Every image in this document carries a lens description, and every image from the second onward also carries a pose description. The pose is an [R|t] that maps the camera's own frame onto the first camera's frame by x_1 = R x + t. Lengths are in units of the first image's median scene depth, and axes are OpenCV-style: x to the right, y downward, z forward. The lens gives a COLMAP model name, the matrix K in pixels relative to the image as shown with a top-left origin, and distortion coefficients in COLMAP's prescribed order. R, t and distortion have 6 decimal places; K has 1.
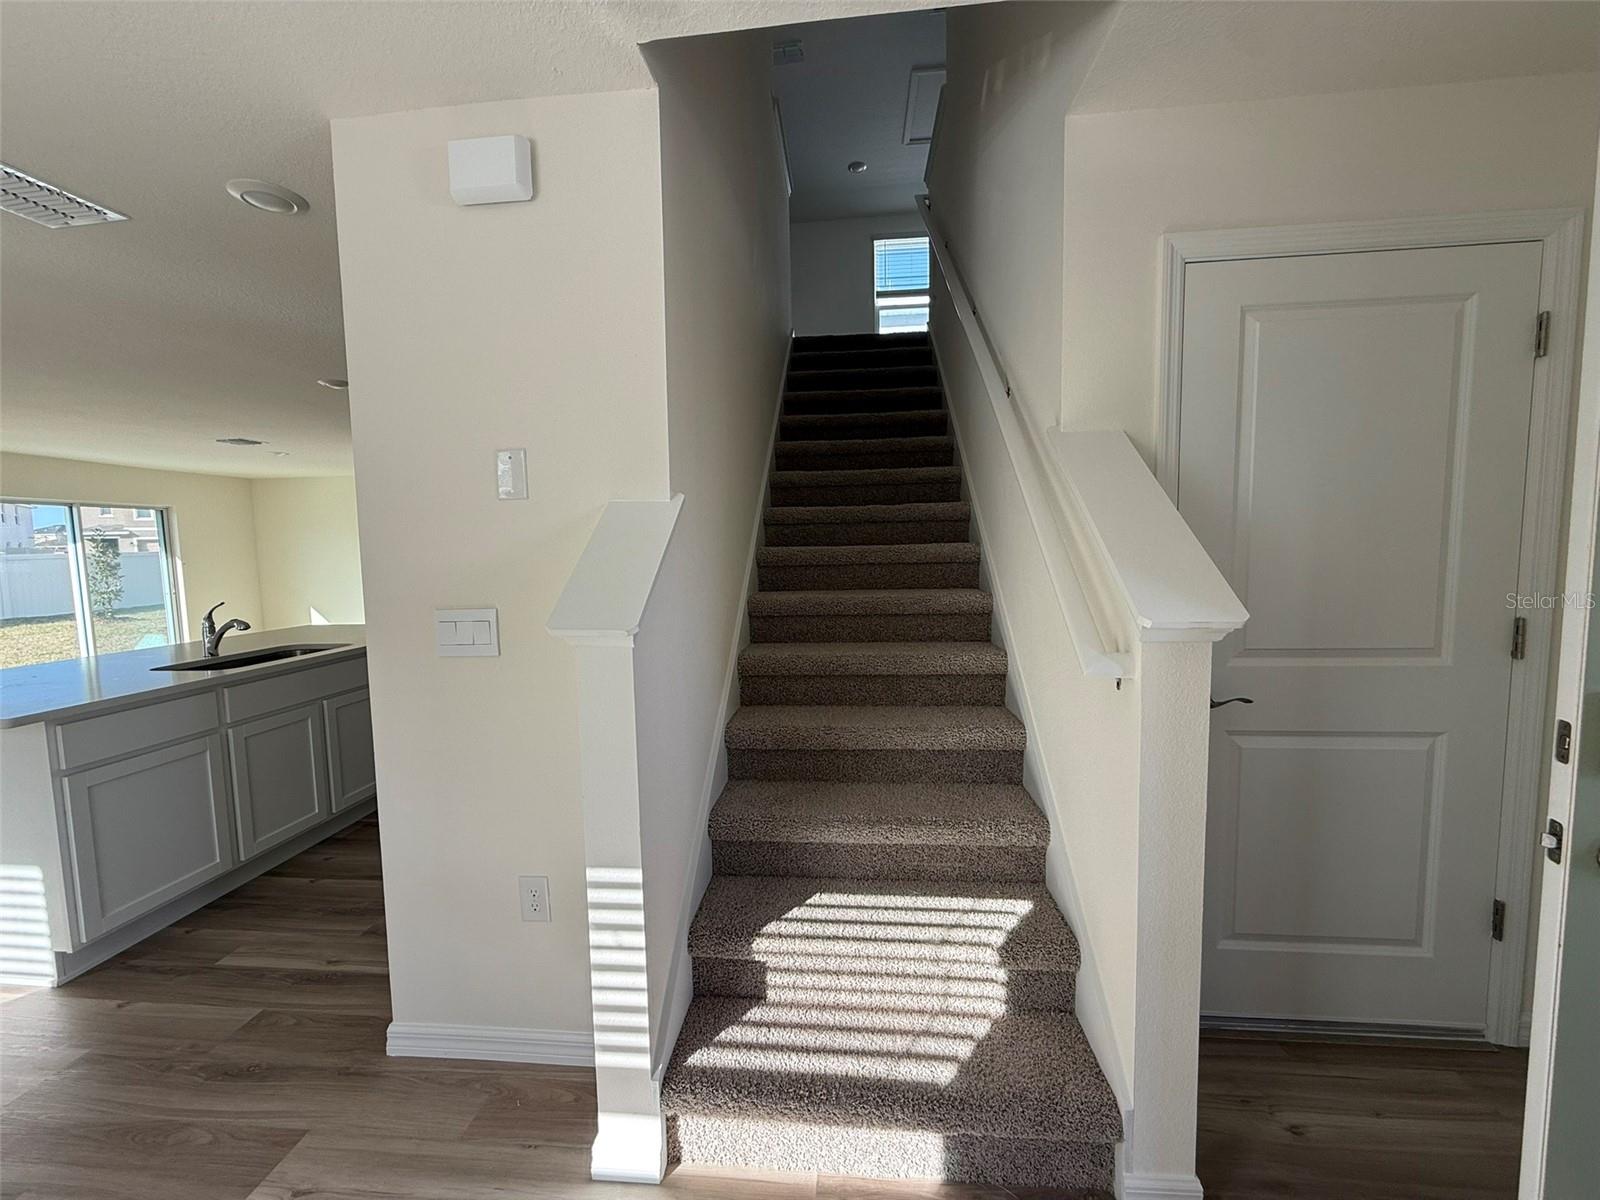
lens RADIAL K [[635.3, 0, 794.1], [0, 635.3, 599.0], [0, 0, 1]] dist [-0.000781, -0.000068]
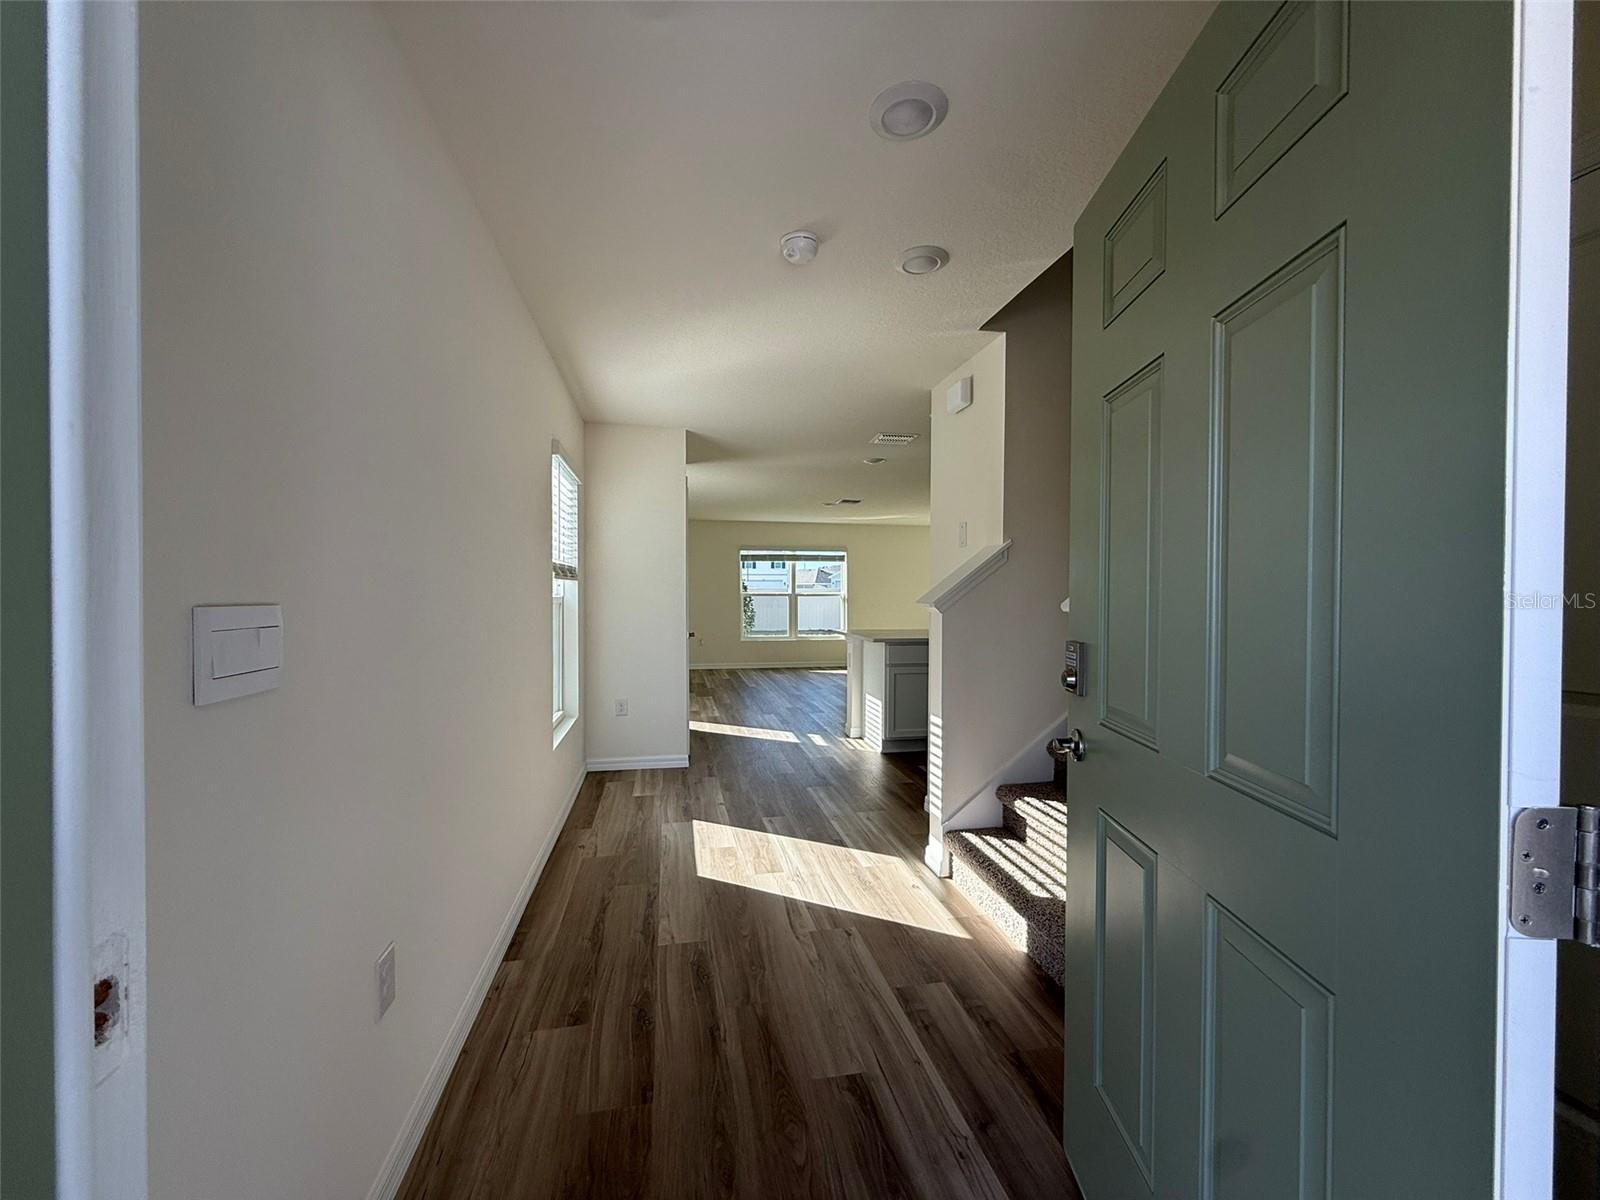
lens RADIAL K [[635.3, 0, 795.3], [0, 635.3, 597.3], [0, 0, 1]] dist [-0.000781, -0.000068]
pose [[0.289503, 0.028921, -0.956740, 0.751520], [-0.086957, 0.996205, 0.003802, 0.023179], [0.953219, 0.082094, 0.290919, -0.056133]]
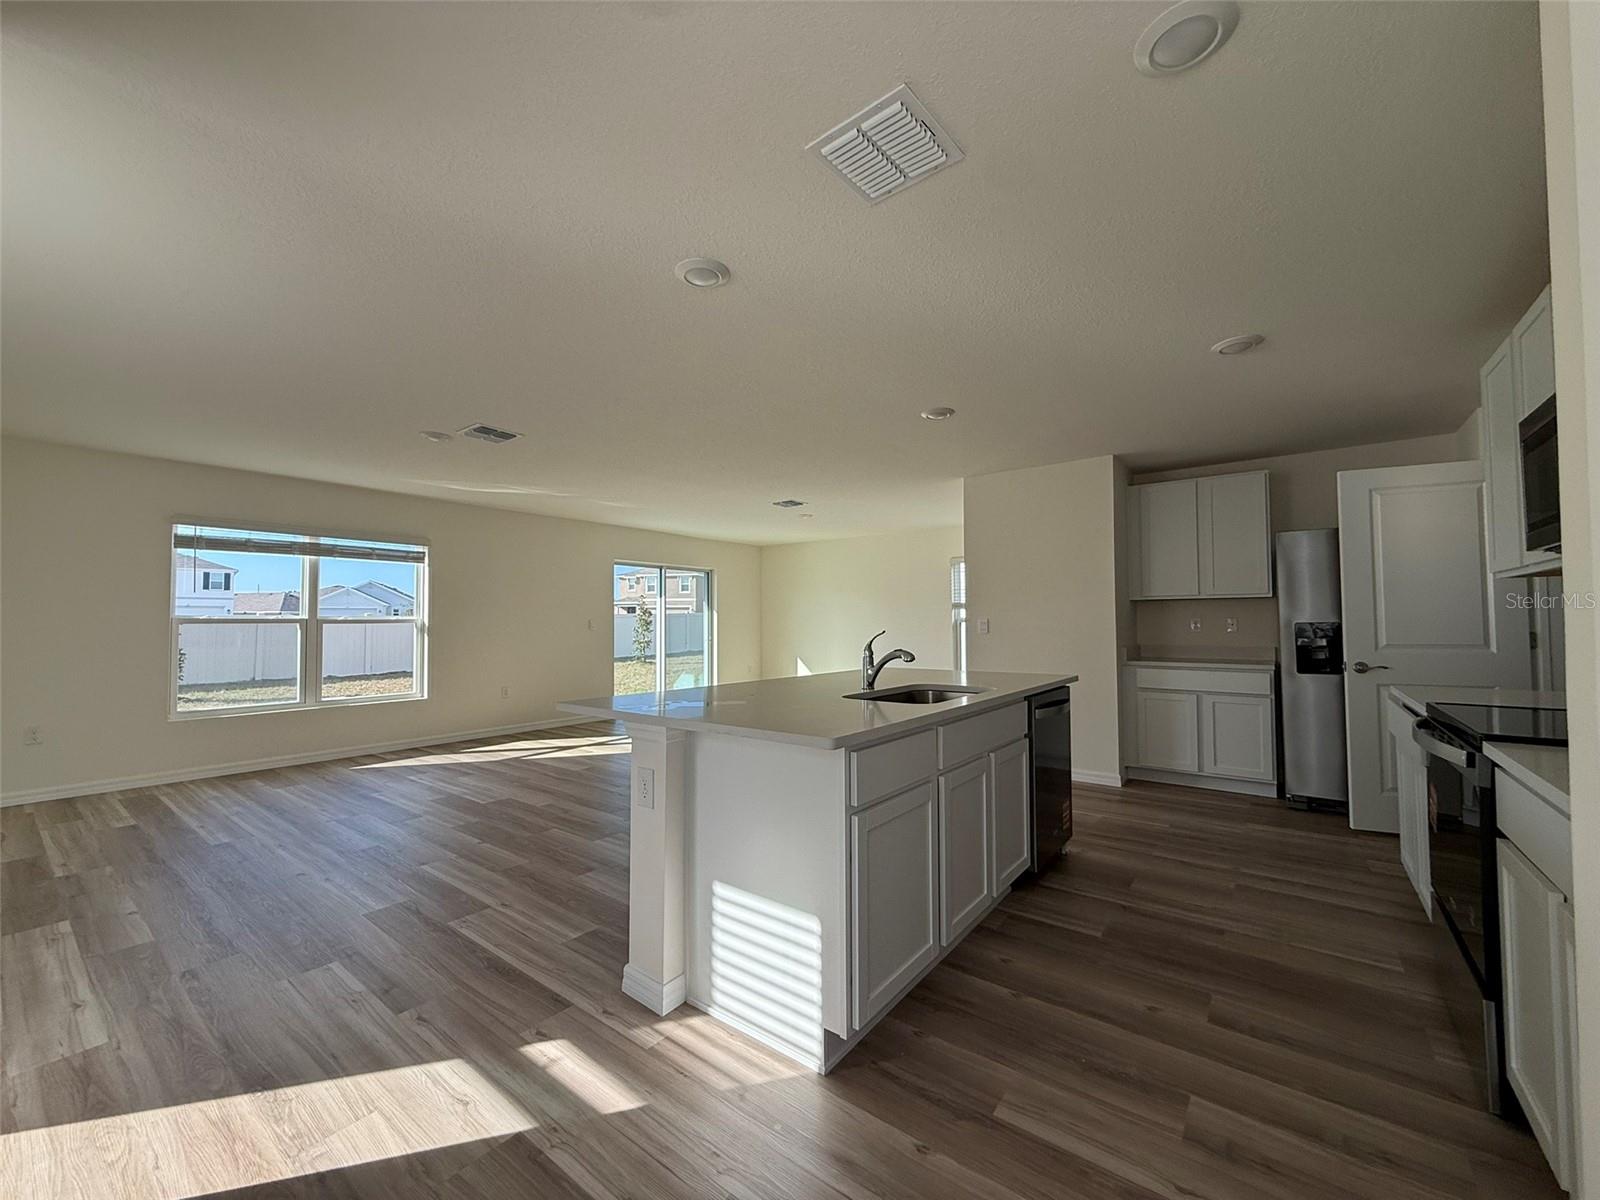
lens RADIAL K [[635.3, 0, 794.6], [0, 635.3, 601.4], [0, 0, 1]] dist [-0.000781, -0.000068]
pose [[0.847514, 0.001009, -0.530772, -0.529163], [-0.060042, 0.993761, -0.093985, 0.057324], [0.527366, 0.111522, 0.842287, 0.153020]]
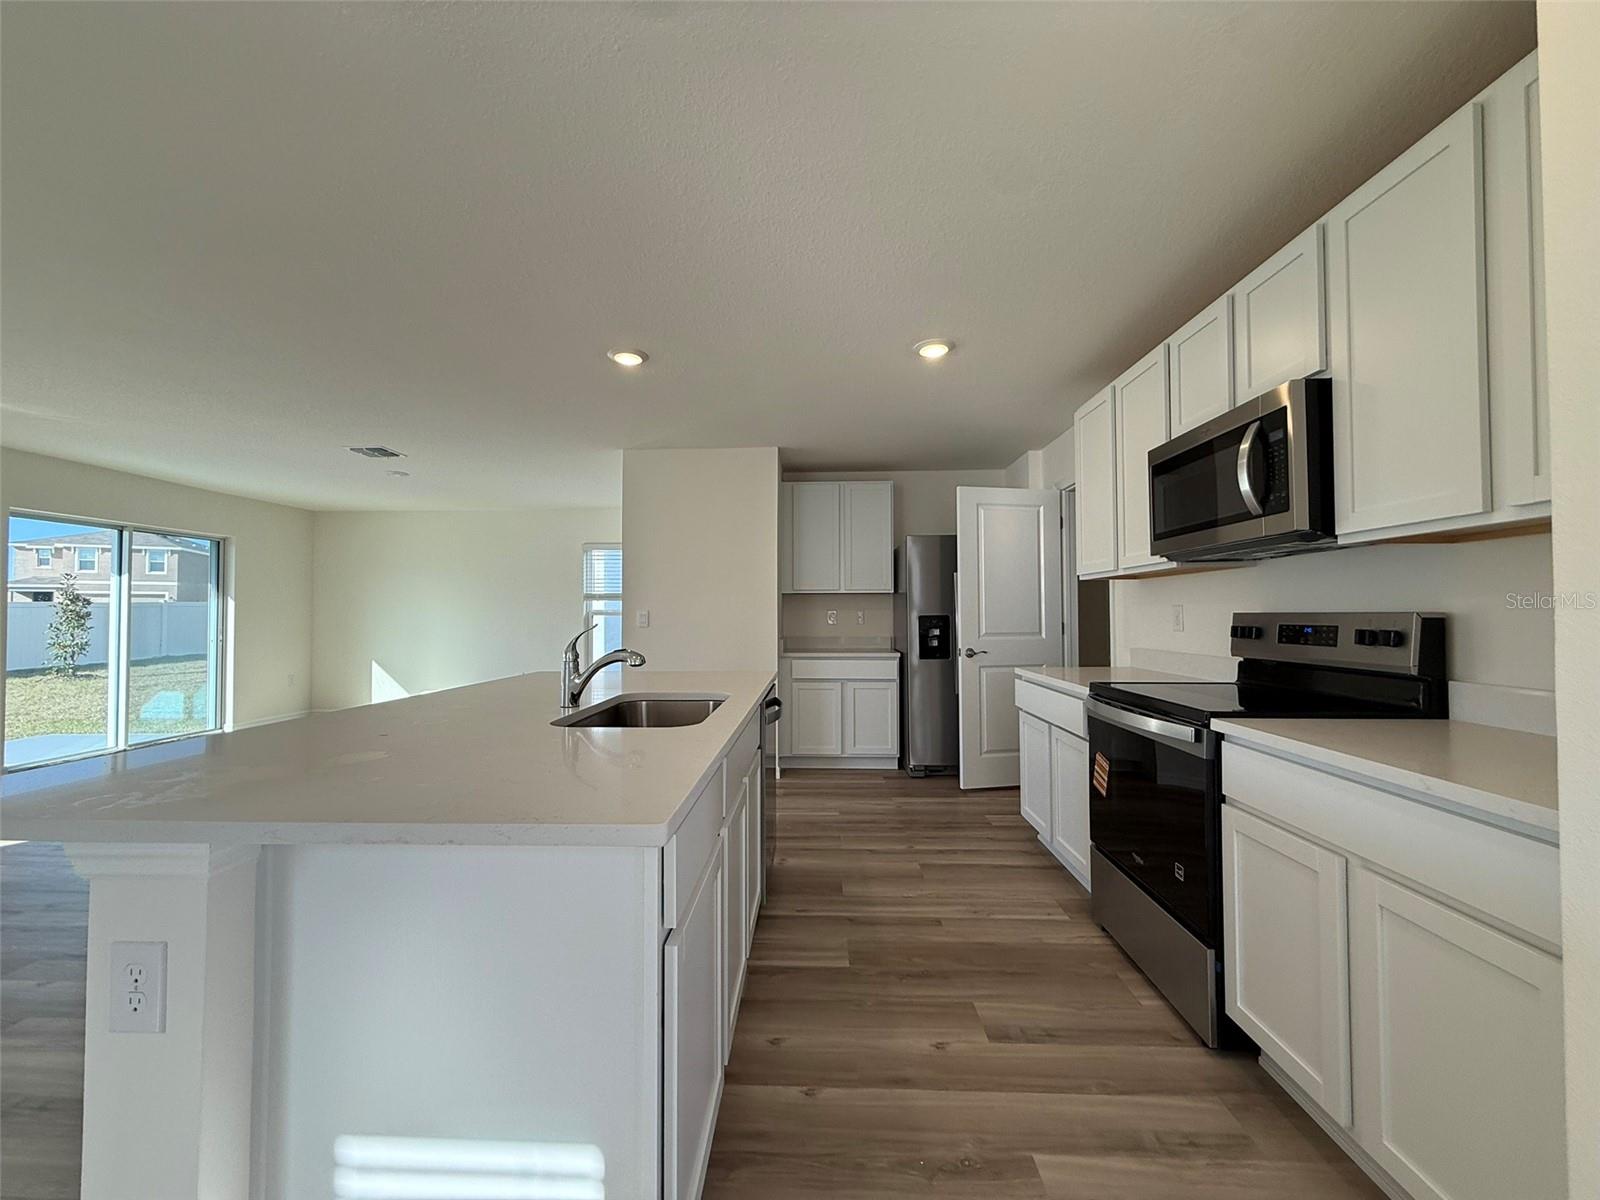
lens RADIAL K [[635.3, 0, 793.4], [0, 635.3, 600.9], [0, 0, 1]] dist [-0.000781, -0.000068]
pose [[0.998032, 0.021113, 0.059048, -0.746487], [-0.014554, 0.993894, -0.109379, 0.050544], [-0.060997, 0.108305, 0.992245, 0.336092]]
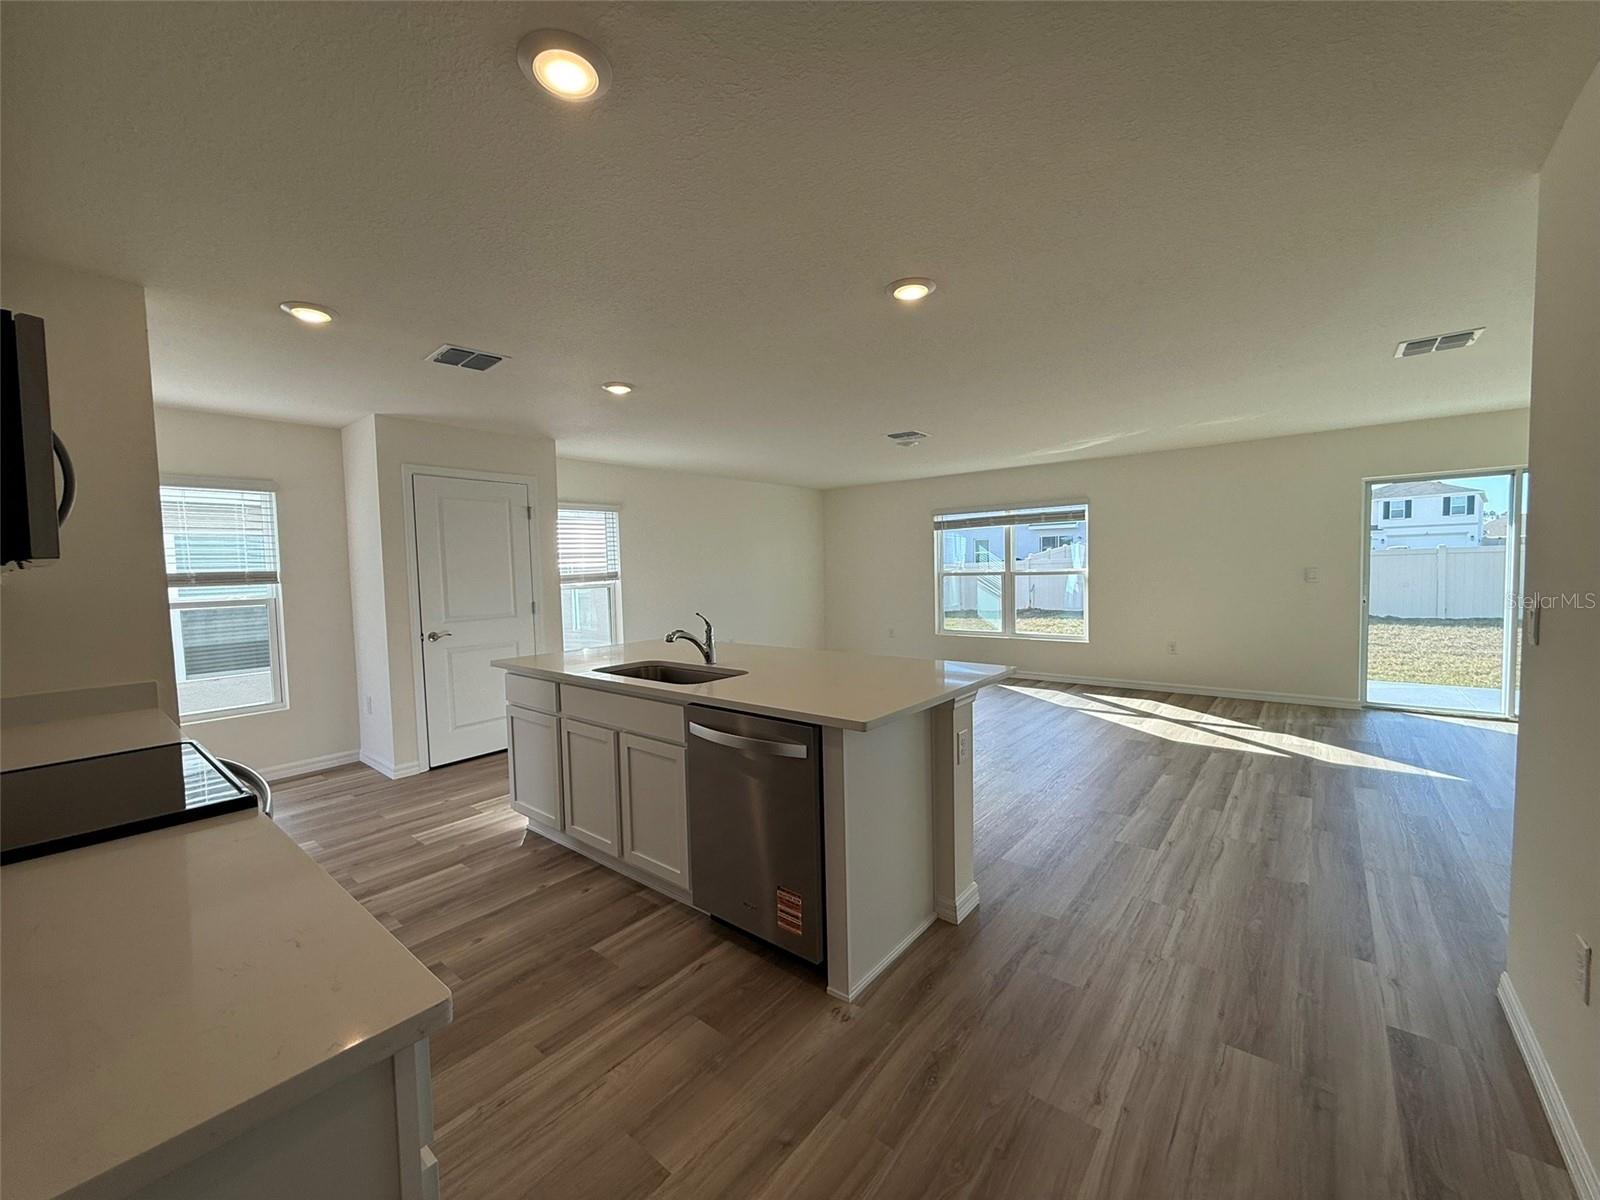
lens RADIAL K [[635.3, 0, 793.9], [0, 635.3, 602.2], [0, 0, 1]] dist [-0.000781, -0.000068]
pose [[-0.559601, 0.081530, -0.824742, -0.155747], [-0.033154, 0.992150, 0.120575, -0.140714], [0.828099, 0.094818, -0.552505, 1.707715]]
